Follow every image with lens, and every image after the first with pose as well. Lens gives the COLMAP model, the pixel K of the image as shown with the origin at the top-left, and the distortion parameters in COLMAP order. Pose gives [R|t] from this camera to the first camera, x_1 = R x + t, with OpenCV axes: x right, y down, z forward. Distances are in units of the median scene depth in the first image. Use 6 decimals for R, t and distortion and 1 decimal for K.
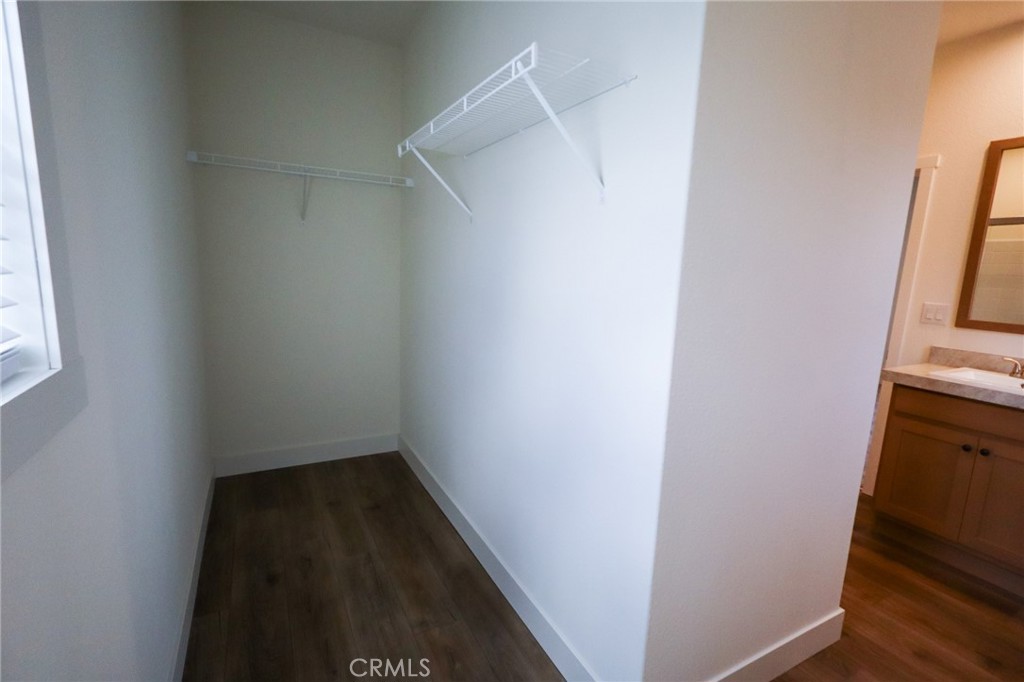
lens RADIAL K [[469.8, 0, 514.3], [0, 469.8, 342.8], [0, 0, 1]] dist [-0.003991, -0.001383]
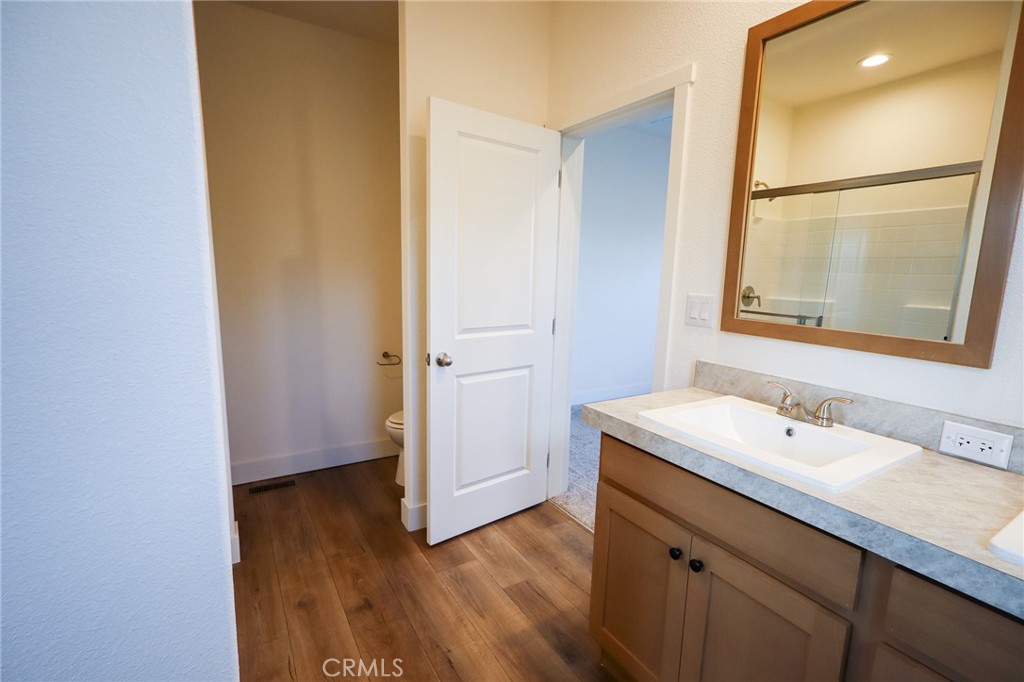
lens RADIAL K [[469.8, 0, 514.3], [0, 469.8, 342.8], [0, 0, 1]] dist [-0.003991, -0.001383]
pose [[0.998639, -0.030639, 0.042218, 0.638451], [0.030795, 0.999521, -0.003035, -0.024317], [-0.042105, 0.004331, 0.999104, 0.377569]]
